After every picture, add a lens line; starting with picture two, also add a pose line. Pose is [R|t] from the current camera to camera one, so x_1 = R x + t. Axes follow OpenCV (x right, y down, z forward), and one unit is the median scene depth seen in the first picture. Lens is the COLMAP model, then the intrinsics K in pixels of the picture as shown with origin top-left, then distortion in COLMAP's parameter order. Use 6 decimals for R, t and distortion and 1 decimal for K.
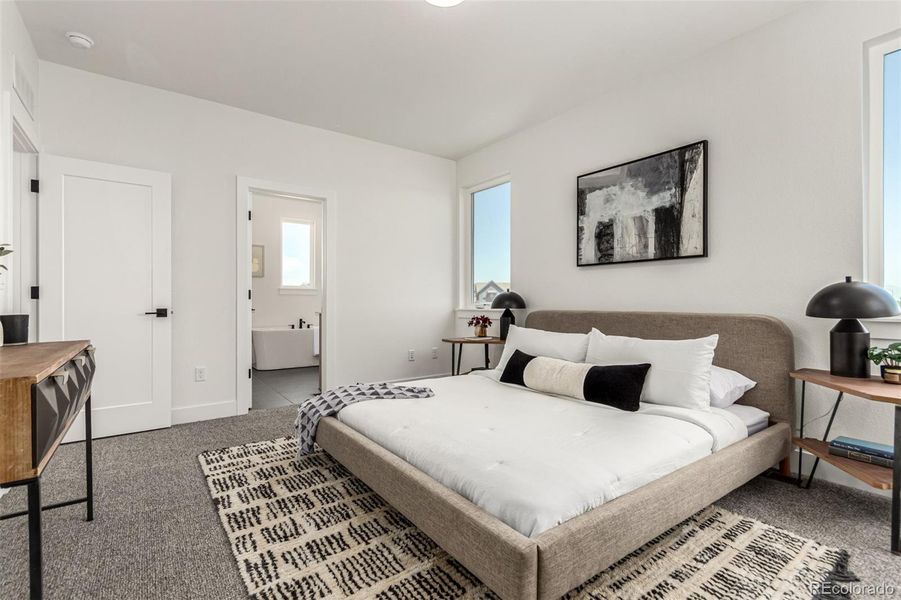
lens RADIAL K [[423.0, 0, 453.1], [0, 423.0, 302.4], [0, 0, 1]] dist [0.005167, -0.000184]
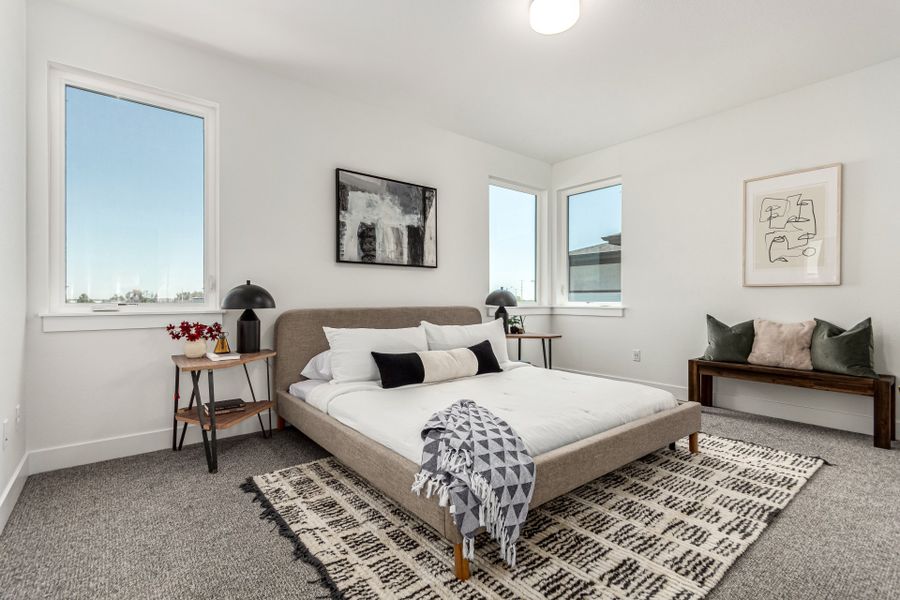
lens RADIAL K [[422.5, 0, 451.8], [0, 422.5, 298.2], [0, 0, 1]] dist [0.005167, -0.000184]
pose [[-0.051861, 0.002988, 0.998650, -0.814519], [0.005583, 0.999981, -0.002702, 0.001094], [-0.998639, 0.005436, -0.051877, 0.957903]]
